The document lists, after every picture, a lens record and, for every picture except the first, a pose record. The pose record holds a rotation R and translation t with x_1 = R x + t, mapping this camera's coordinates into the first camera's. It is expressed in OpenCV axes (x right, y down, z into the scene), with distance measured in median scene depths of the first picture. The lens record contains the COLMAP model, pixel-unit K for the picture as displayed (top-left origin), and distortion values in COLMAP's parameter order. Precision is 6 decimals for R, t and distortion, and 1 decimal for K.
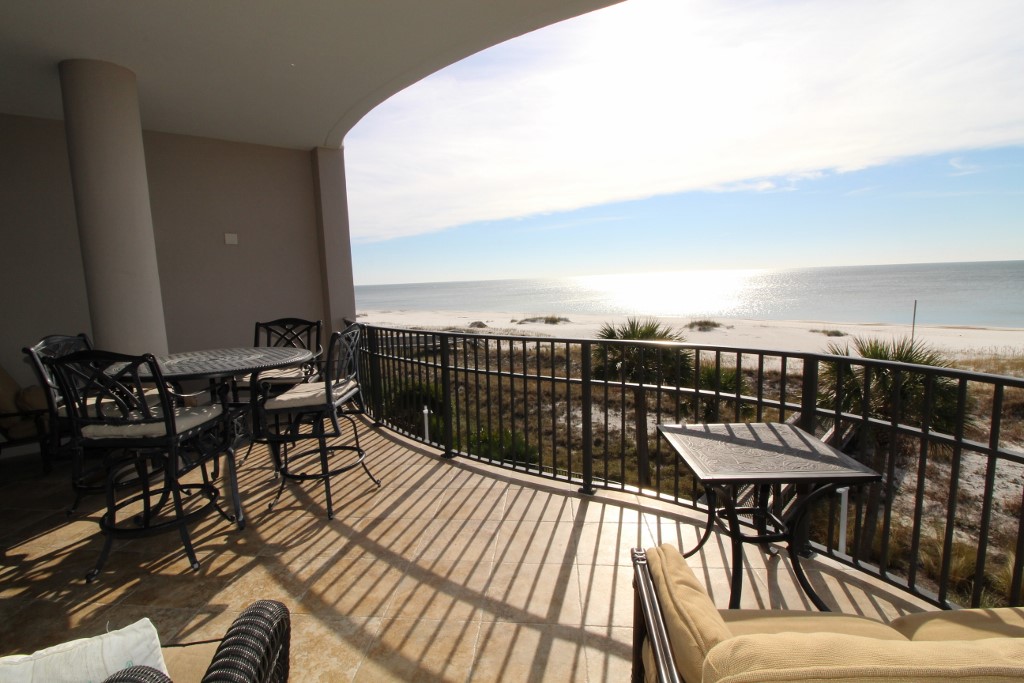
lens RADIAL K [[479.5, 0, 513.7], [0, 479.5, 333.4], [0, 0, 1]] dist [-0.014616, -0.005468]
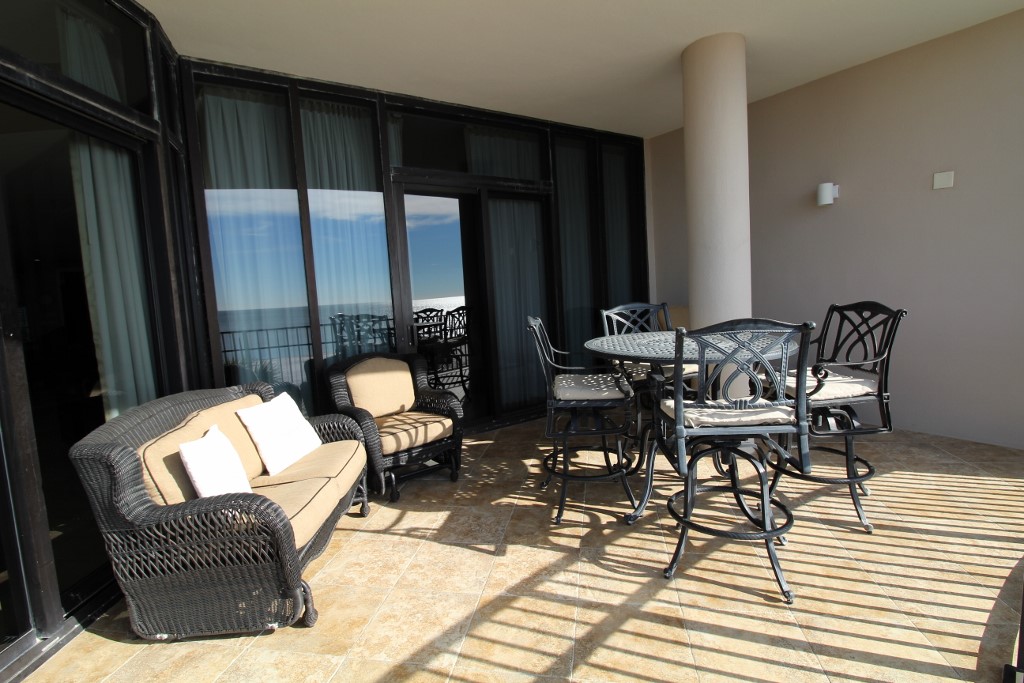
lens RADIAL K [[503.2, 0, 513.7], [0, 503.2, 340.5], [0, 0, 1]] dist [-0.005499, -0.000527]
pose [[-0.106214, 0.147387, -0.983359, 0.364102], [-0.058865, 0.986287, 0.154184, -0.080078], [0.992599, 0.074261, -0.096081, 0.840783]]
